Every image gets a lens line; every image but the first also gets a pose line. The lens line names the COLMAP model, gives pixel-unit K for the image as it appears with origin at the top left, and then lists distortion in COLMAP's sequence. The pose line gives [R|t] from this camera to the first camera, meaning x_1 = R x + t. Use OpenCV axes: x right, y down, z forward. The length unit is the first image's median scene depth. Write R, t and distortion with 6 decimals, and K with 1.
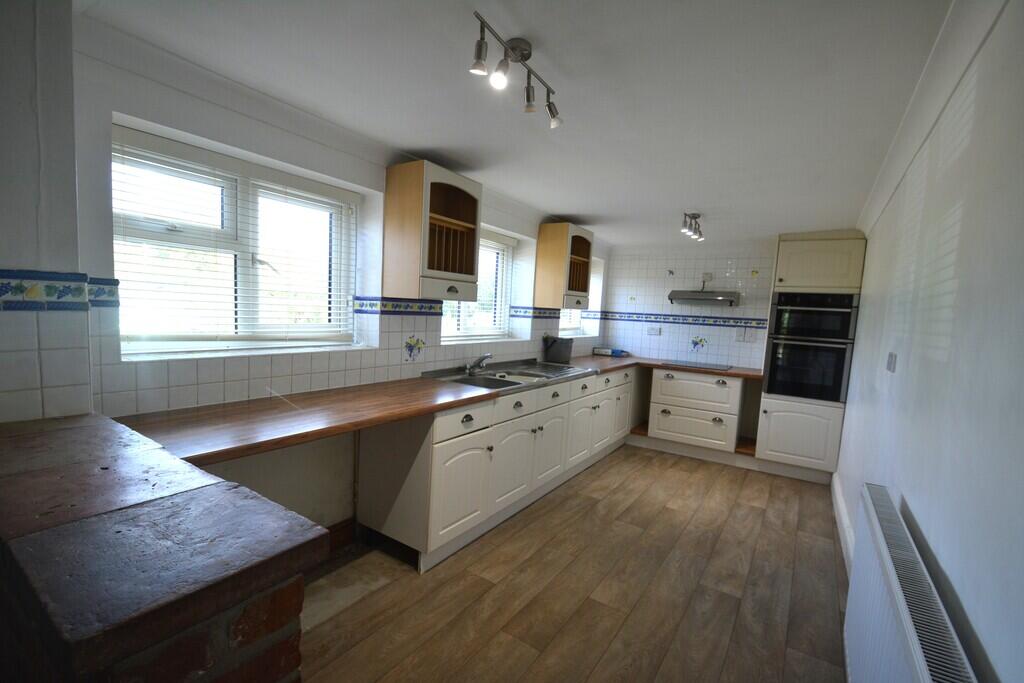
lens RADIAL K [[447.8, 0, 516.5], [0, 447.8, 346.5], [0, 0, 1]] dist [-0.013090, -0.003806]
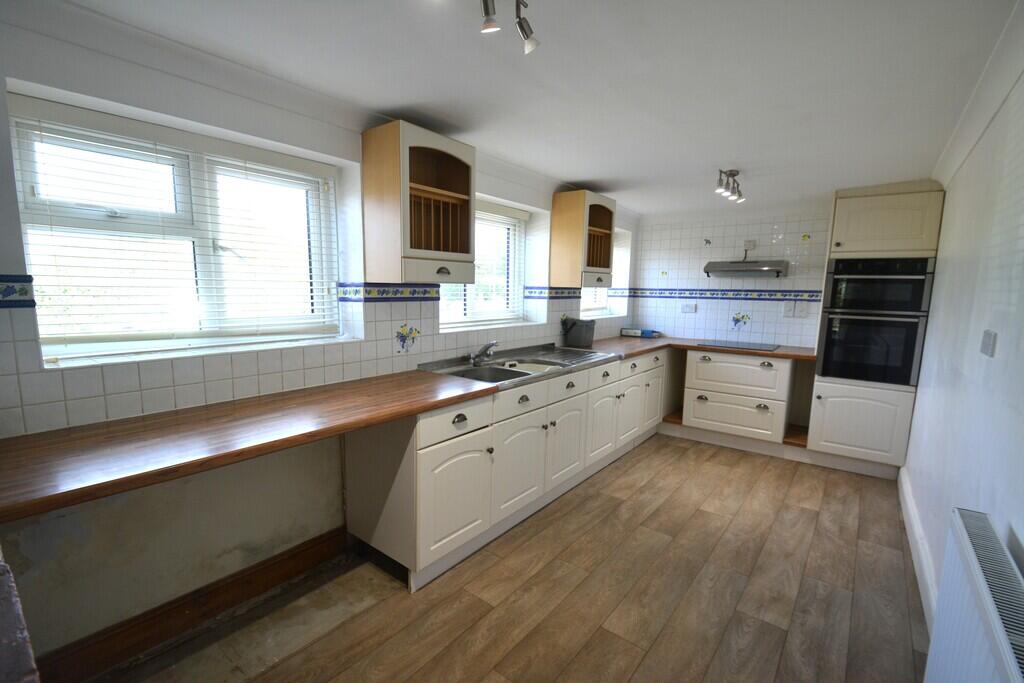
lens RADIAL K [[447.8, 0, 516.4], [0, 447.8, 347.7], [0, 0, 1]] dist [-0.013090, -0.003806]
pose [[0.995803, -0.025026, -0.088035, 0.077431], [0.029177, 0.998507, 0.046185, -0.013856], [0.086748, -0.048559, 0.995046, 0.141341]]
